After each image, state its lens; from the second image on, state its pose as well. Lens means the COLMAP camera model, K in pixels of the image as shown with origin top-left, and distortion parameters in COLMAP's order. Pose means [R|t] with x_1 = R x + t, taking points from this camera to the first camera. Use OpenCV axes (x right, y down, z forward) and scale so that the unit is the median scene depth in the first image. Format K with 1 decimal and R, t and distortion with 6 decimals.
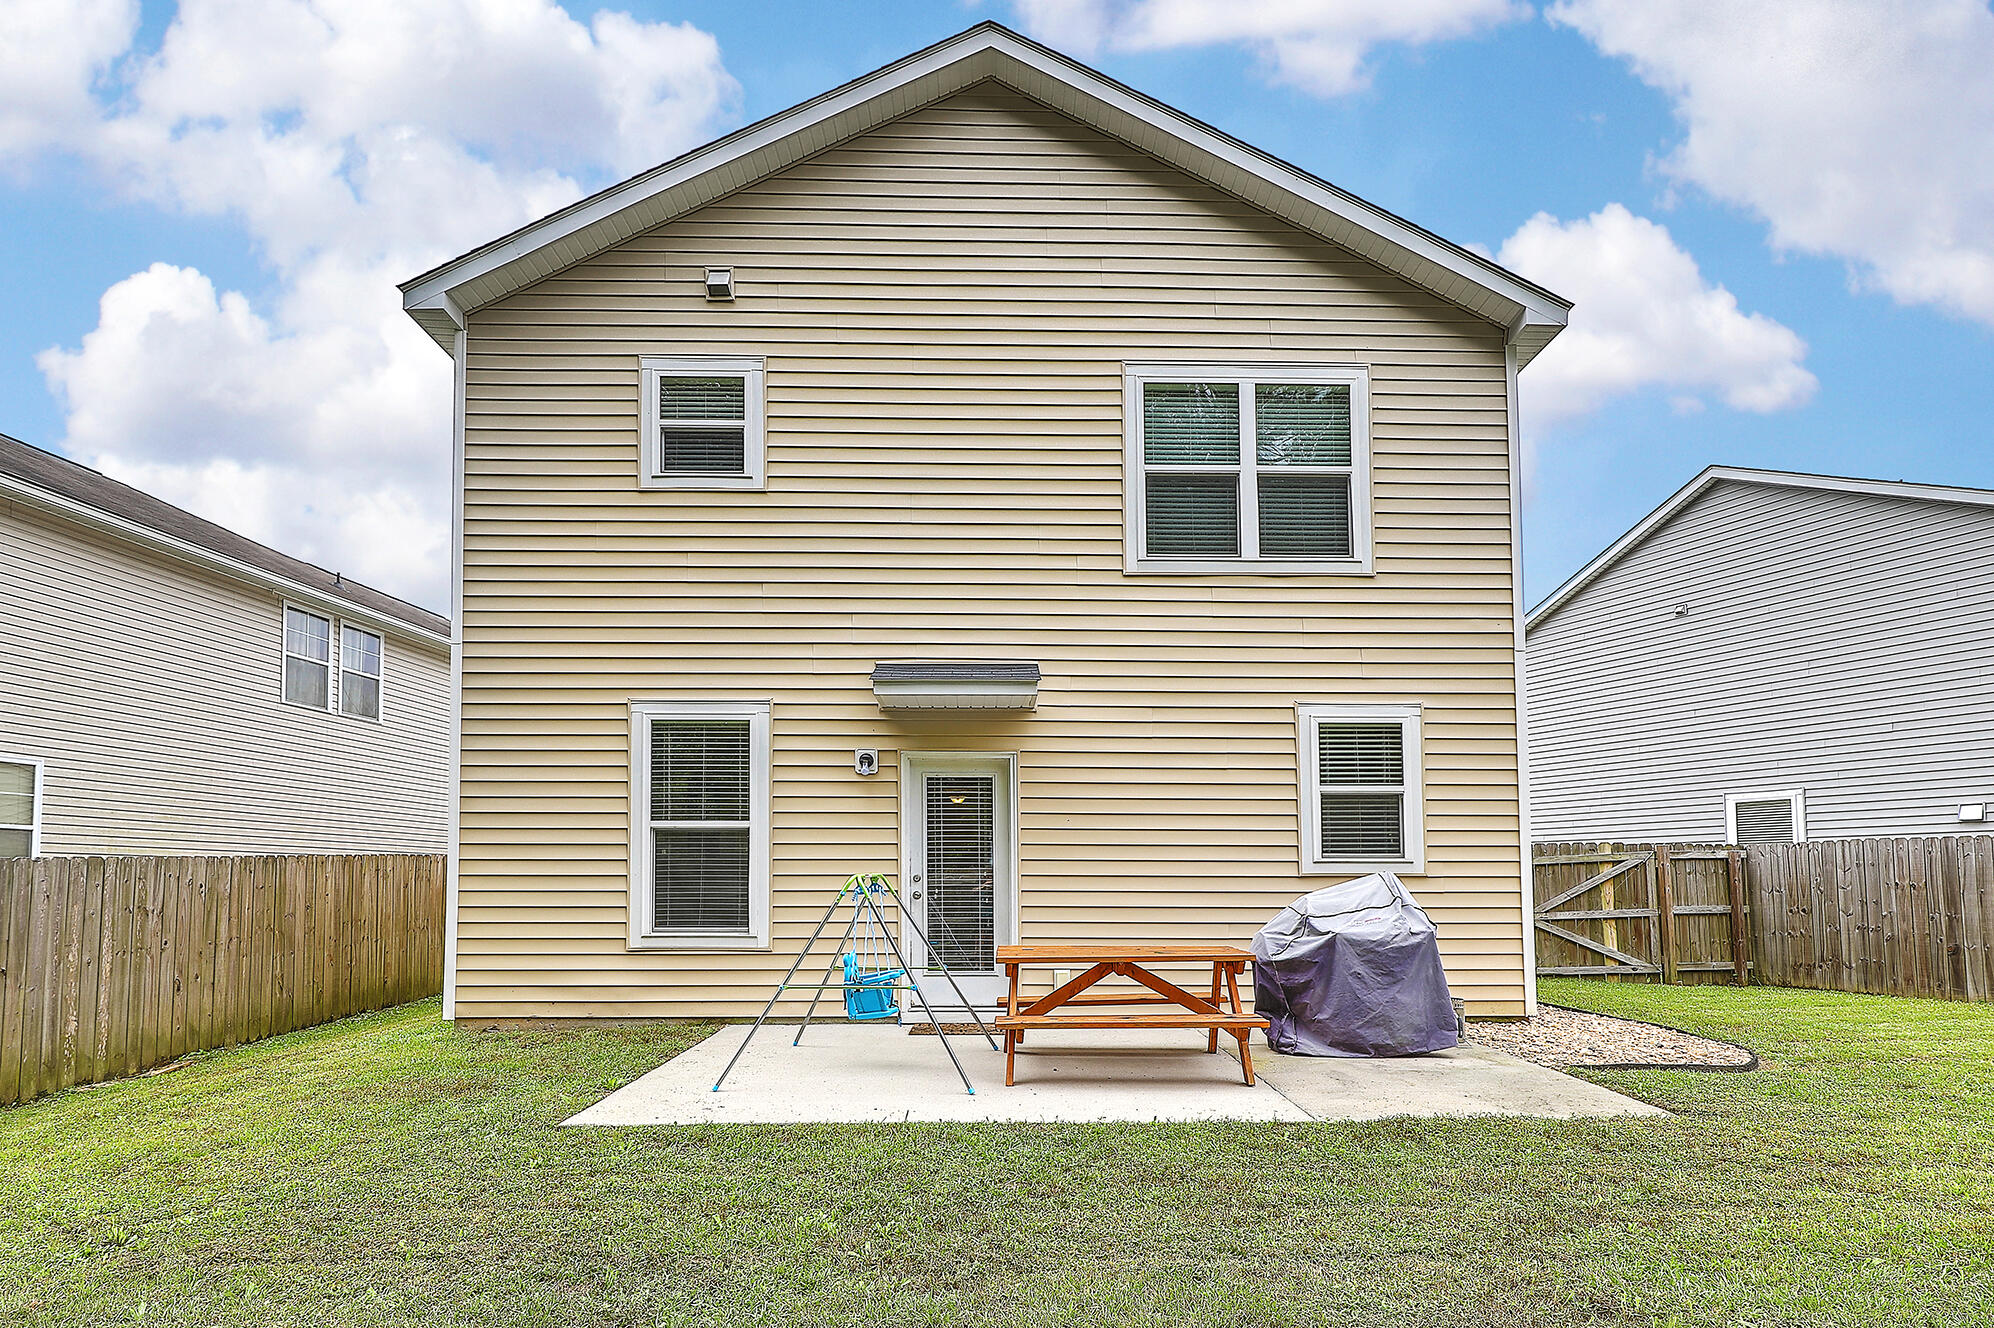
lens RADIAL K [[958.0, 0, 999.6], [0, 958.0, 831.0], [0, 0, 1]] dist [-0.000213, -0.000071]
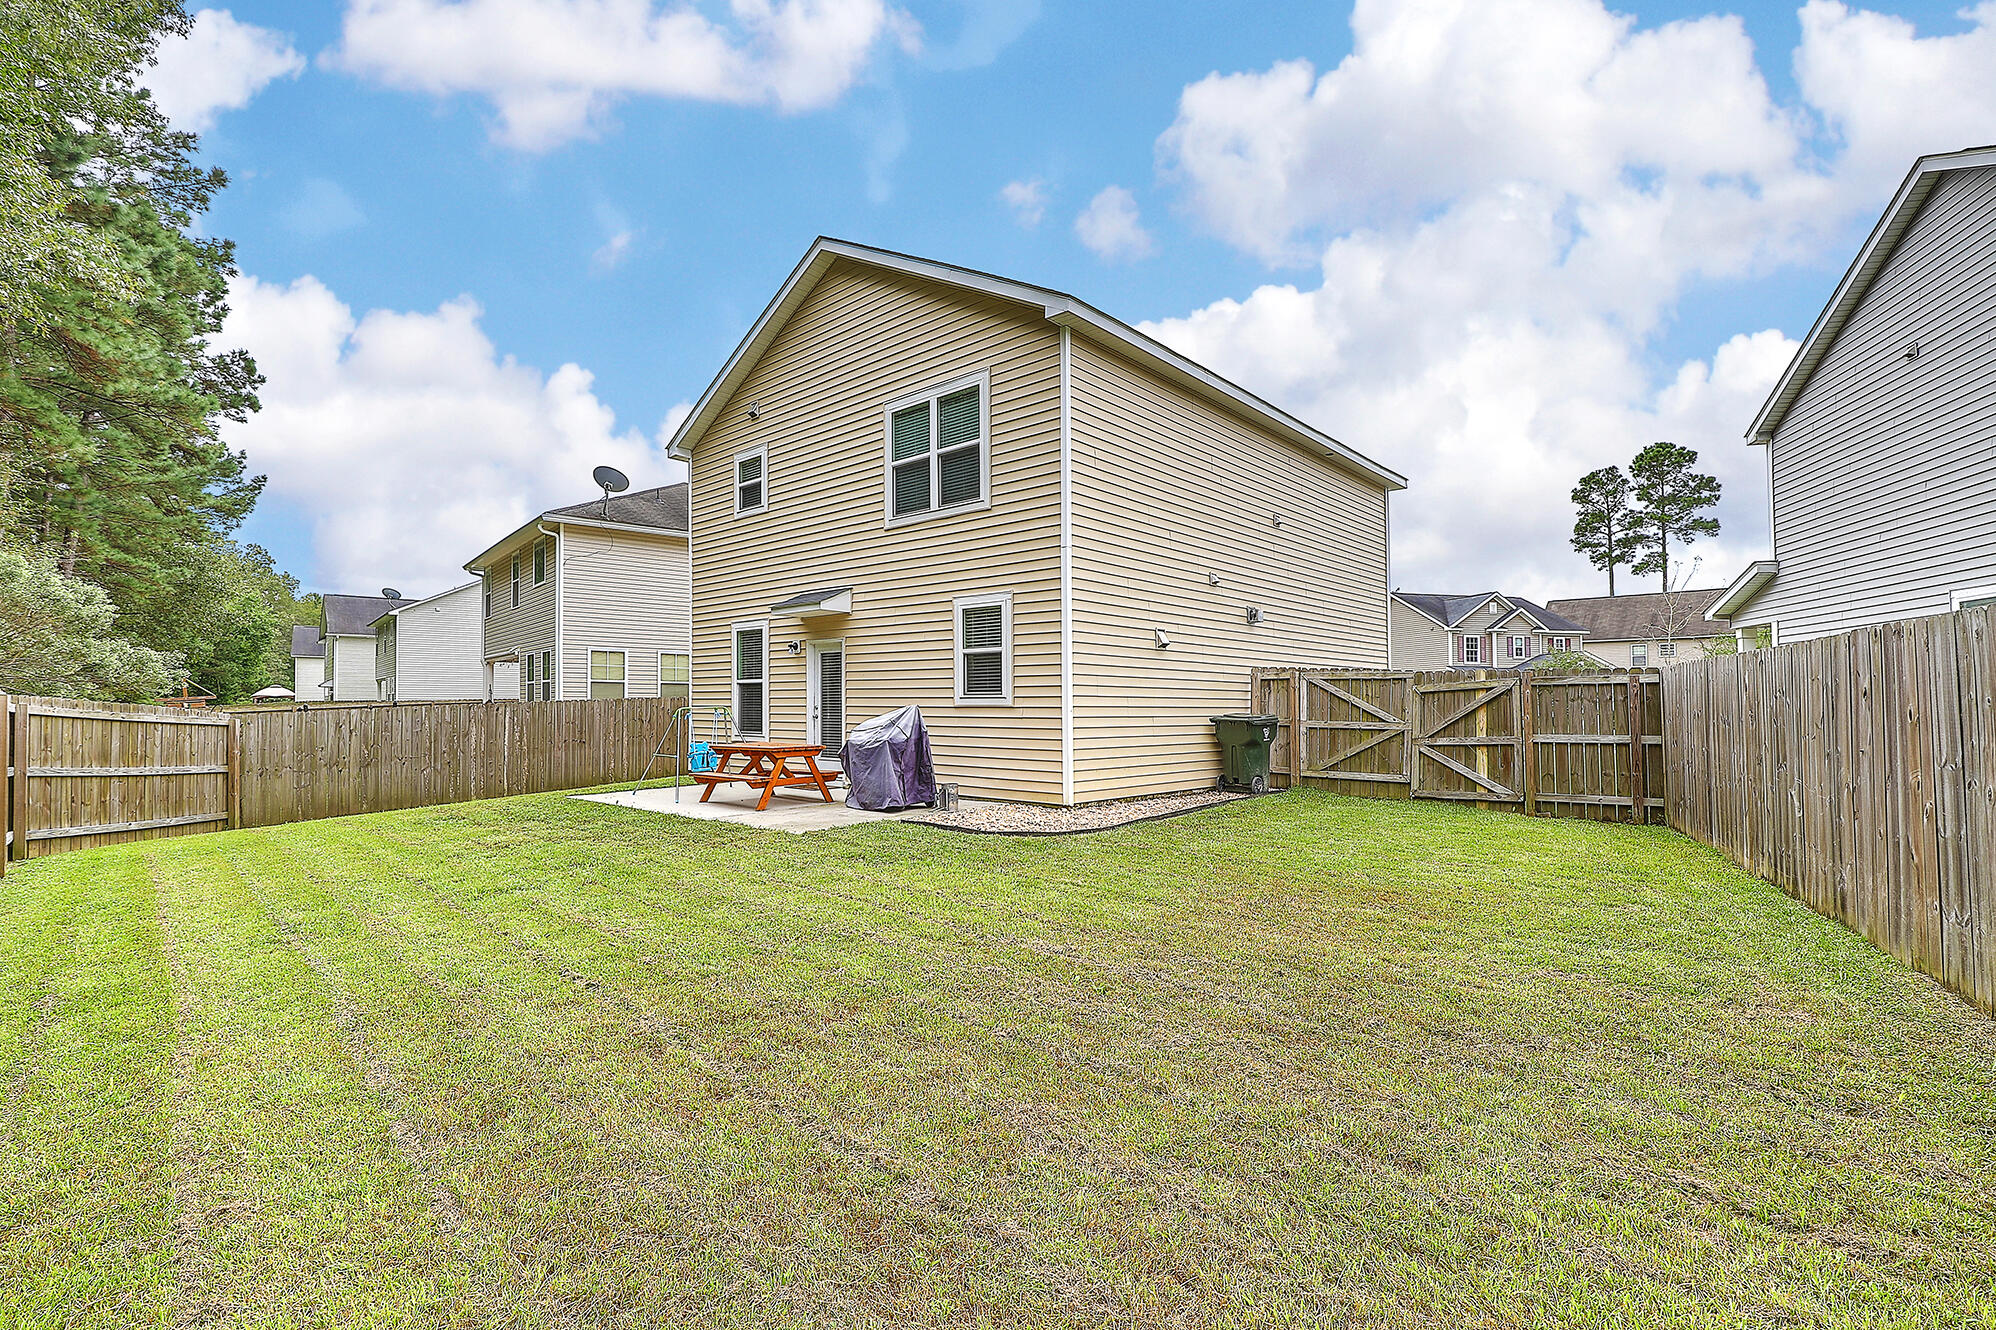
lens RADIAL K [[897.5, 0, 1004.7], [0, 897.5, 672.2], [0, 0, 1]] dist [-0.000639, -0.000007]
pose [[0.731852, -0.025590, -0.680983, 1.384500], [0.039524, 0.999206, 0.004927, -0.013772], [0.680317, -0.030521, 0.732283, -0.033286]]
